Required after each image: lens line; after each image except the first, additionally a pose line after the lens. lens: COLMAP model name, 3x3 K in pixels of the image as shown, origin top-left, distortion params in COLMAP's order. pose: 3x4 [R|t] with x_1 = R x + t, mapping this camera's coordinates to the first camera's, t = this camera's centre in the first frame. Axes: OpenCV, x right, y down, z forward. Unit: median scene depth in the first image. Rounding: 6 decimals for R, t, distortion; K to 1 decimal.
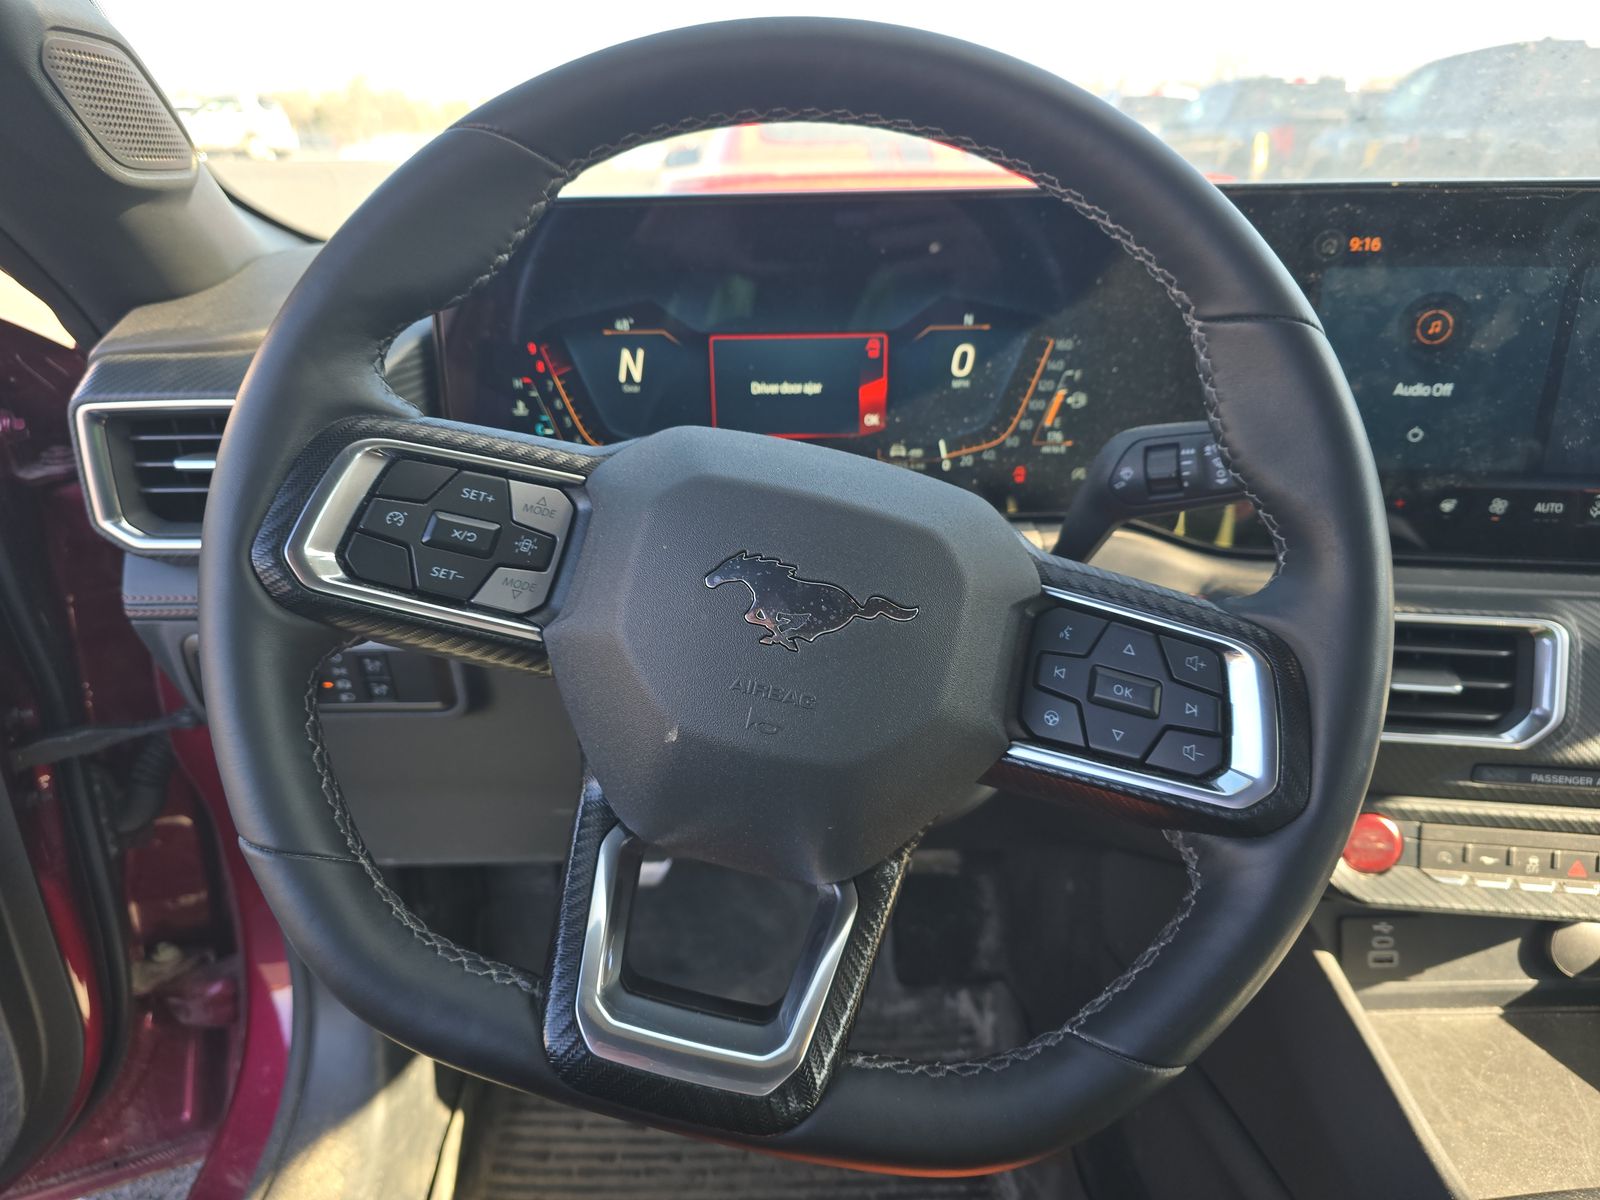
lens RADIAL K [[1081.0, 0, 799.7], [0, 1081.0, 600.5], [0, 0, 1]] dist [-0.000245, 0.000908]
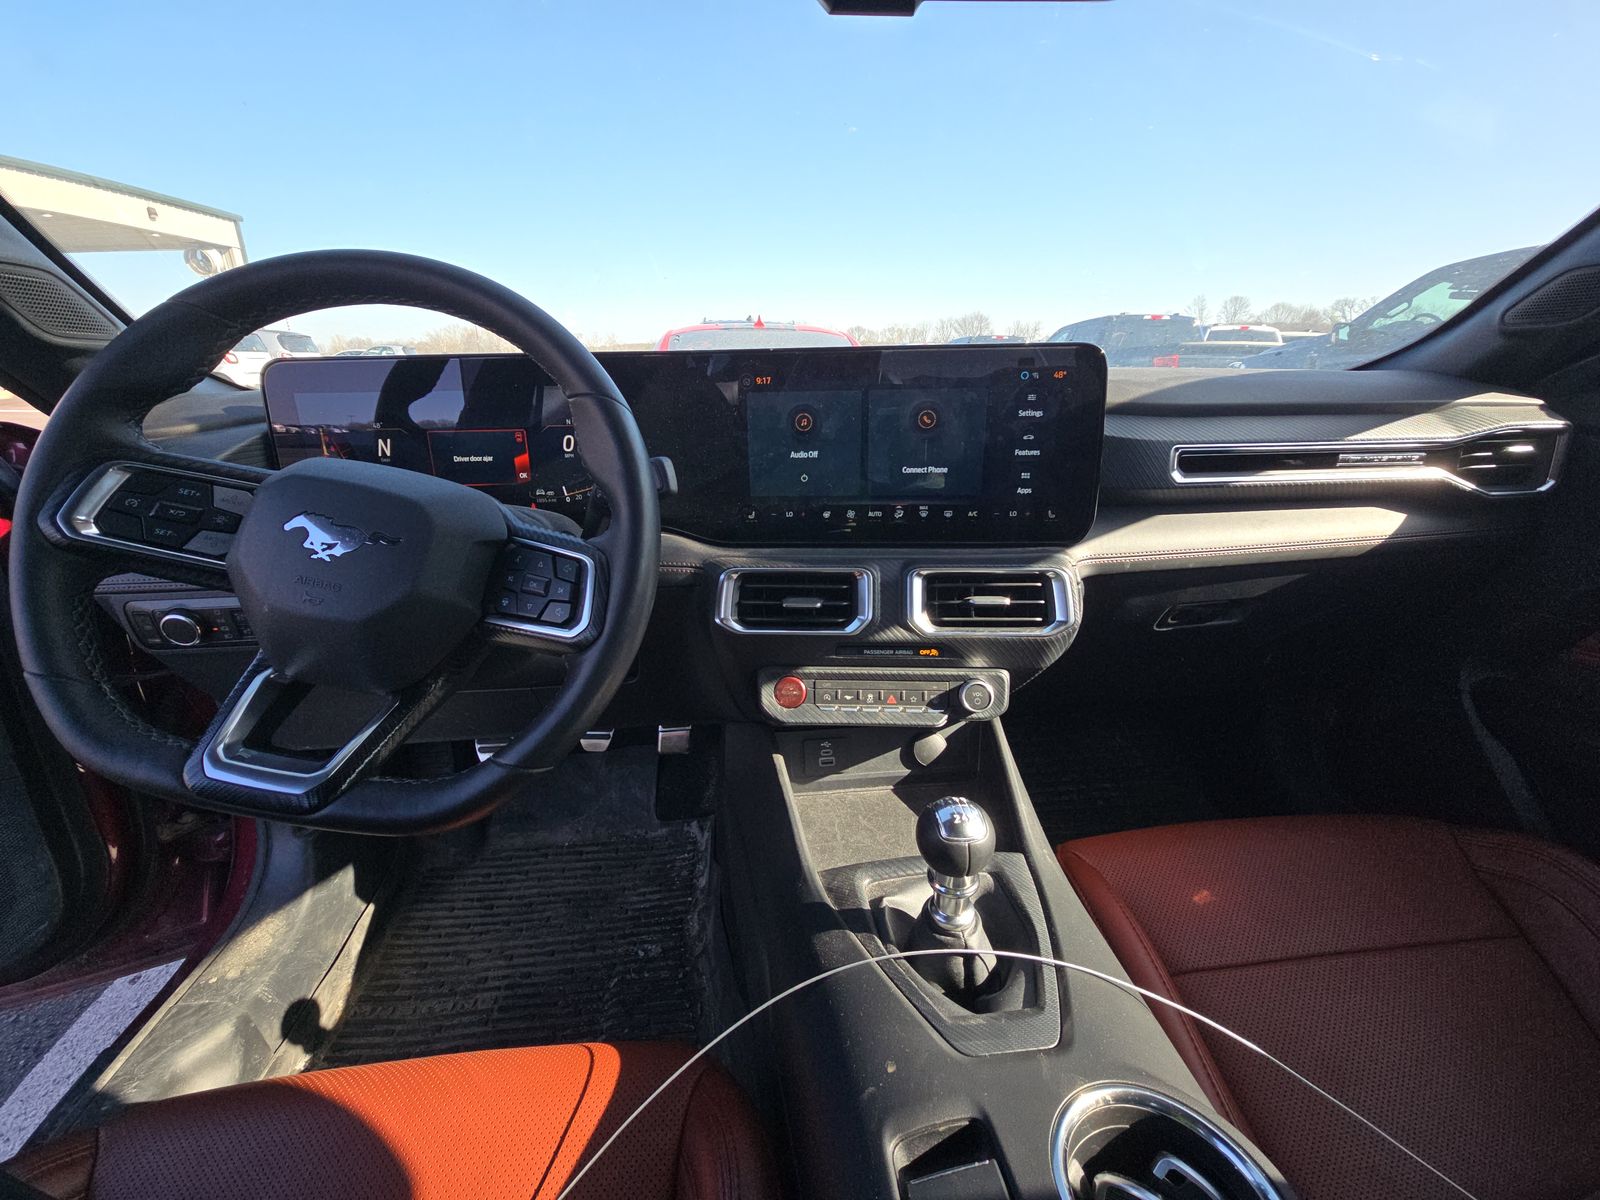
lens RADIAL K [[640.5, 0, 800.9], [0, 640.5, 597.4], [0, 0, 1]] dist [0.004528, 0.000034]
pose [[0.996892, -0.027152, 0.073952, 0.462428], [0.031969, 0.997389, -0.064761, 0.131322], [-0.072000, 0.066924, 0.995157, -0.125234]]
